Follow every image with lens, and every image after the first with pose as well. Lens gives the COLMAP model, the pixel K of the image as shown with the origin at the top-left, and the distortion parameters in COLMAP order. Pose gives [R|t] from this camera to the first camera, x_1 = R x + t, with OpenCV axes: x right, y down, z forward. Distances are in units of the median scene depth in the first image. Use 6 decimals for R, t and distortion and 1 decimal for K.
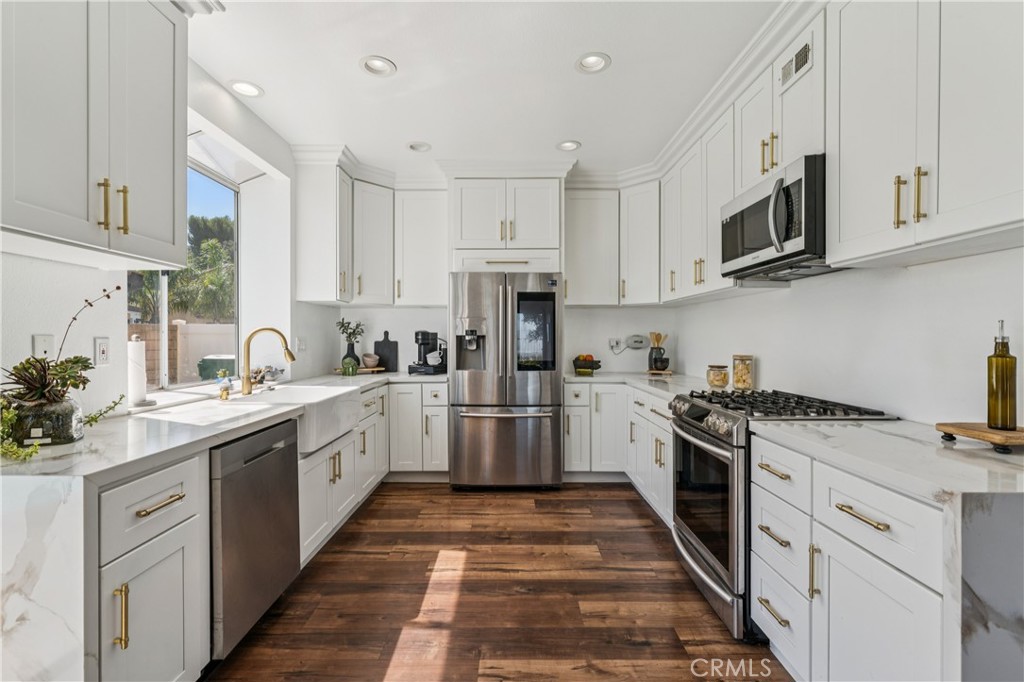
lens RADIAL K [[464.0, 0, 512.0], [0, 464.0, 341.0], [0, 0, 1]] dist [-0.002417, -0.000096]
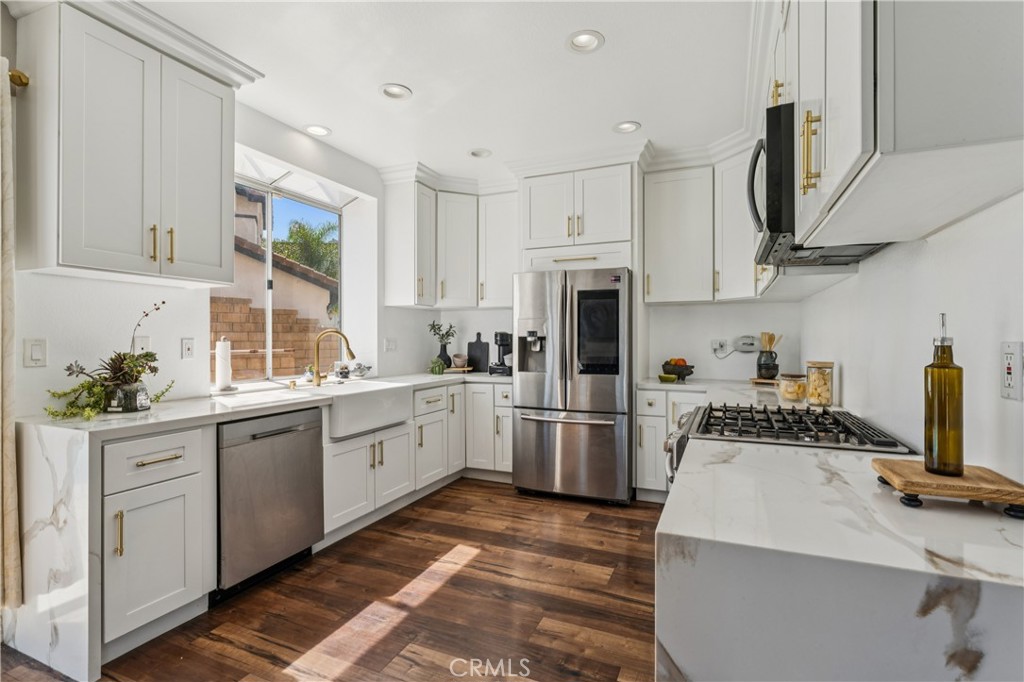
lens RADIAL K [[491.6, 0, 512.0], [0, 491.6, 341.0], [0, 0, 1]] dist [-0.001676, -0.000190]
pose [[0.916203, 0.002424, -0.400706, 0.303218], [-0.003710, 0.999990, -0.002435, -0.000049], [0.400696, 0.003718, 0.916203, 0.032464]]
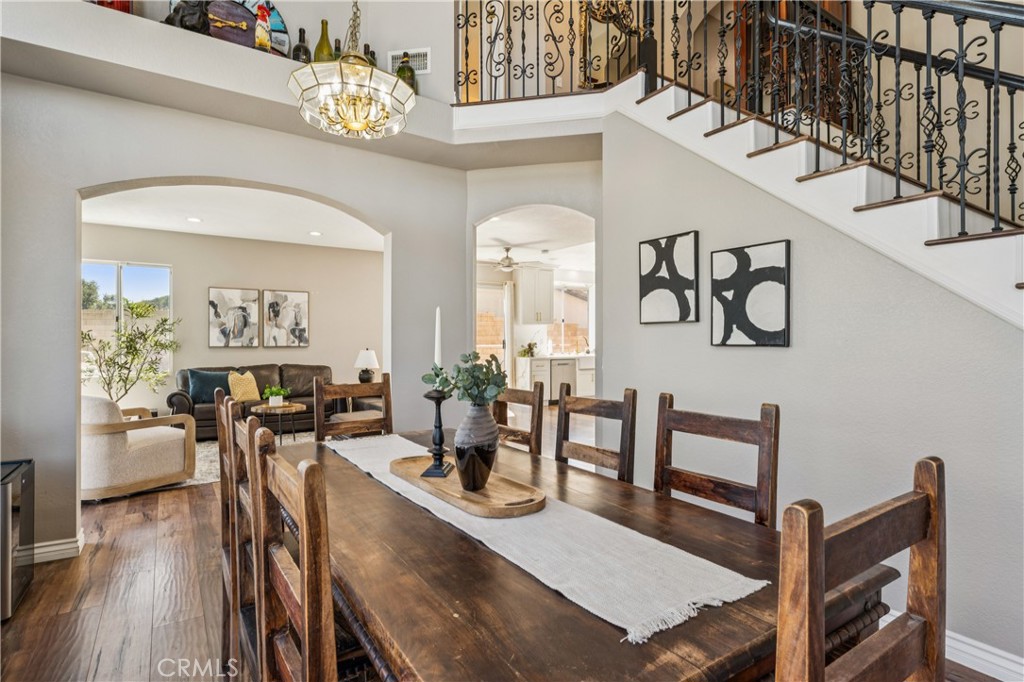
lens RADIAL K [[512.4, 0, 512.0], [0, 512.4, 341.0], [0, 0, 1]] dist [0.000017, -0.000004]
pose [[0.560159, -0.000202, -0.828385, 1.877610], [-0.004056, 0.999987, -0.002987, 0.015610], [0.828375, 0.005033, 0.560151, -1.262533]]
